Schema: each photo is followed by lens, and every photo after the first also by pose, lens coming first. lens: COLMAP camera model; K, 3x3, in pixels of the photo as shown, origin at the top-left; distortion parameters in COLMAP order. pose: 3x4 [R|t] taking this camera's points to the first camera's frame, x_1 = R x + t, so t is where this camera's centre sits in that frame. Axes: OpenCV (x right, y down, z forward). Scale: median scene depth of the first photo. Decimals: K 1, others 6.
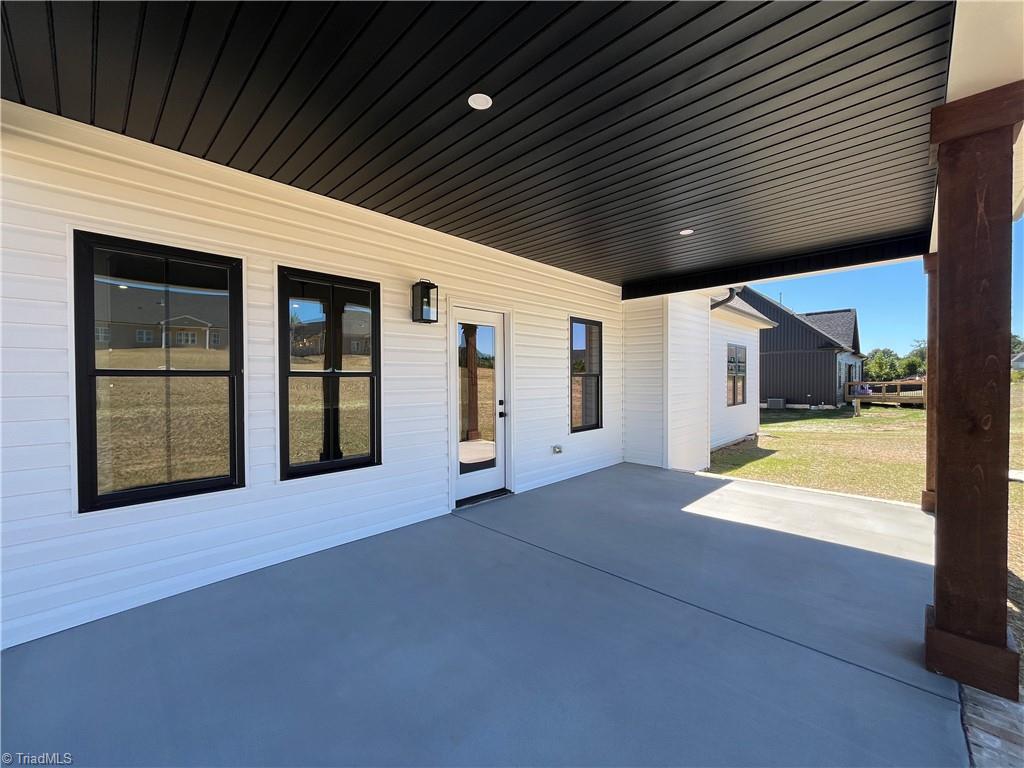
lens RADIAL K [[416.6, 0, 510.1], [0, 416.6, 386.3], [0, 0, 1]] dist [-0.002646, -0.000226]
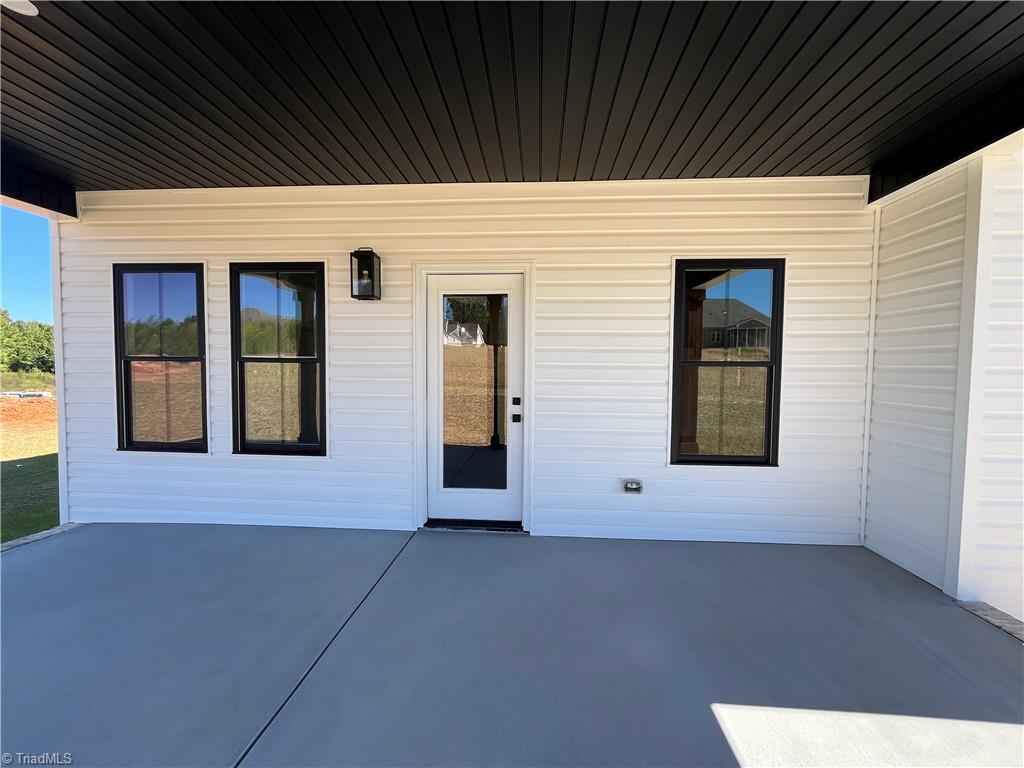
lens RADIAL K [[416.6, 0, 510.1], [0, 416.6, 386.3], [0, 0, 1]] dist [-0.002646, -0.000226]
pose [[0.649557, 0.046158, -0.758910, 0.562678], [-0.025679, 0.998918, 0.038777, -0.014563], [0.759879, -0.005700, 0.650040, 0.590804]]
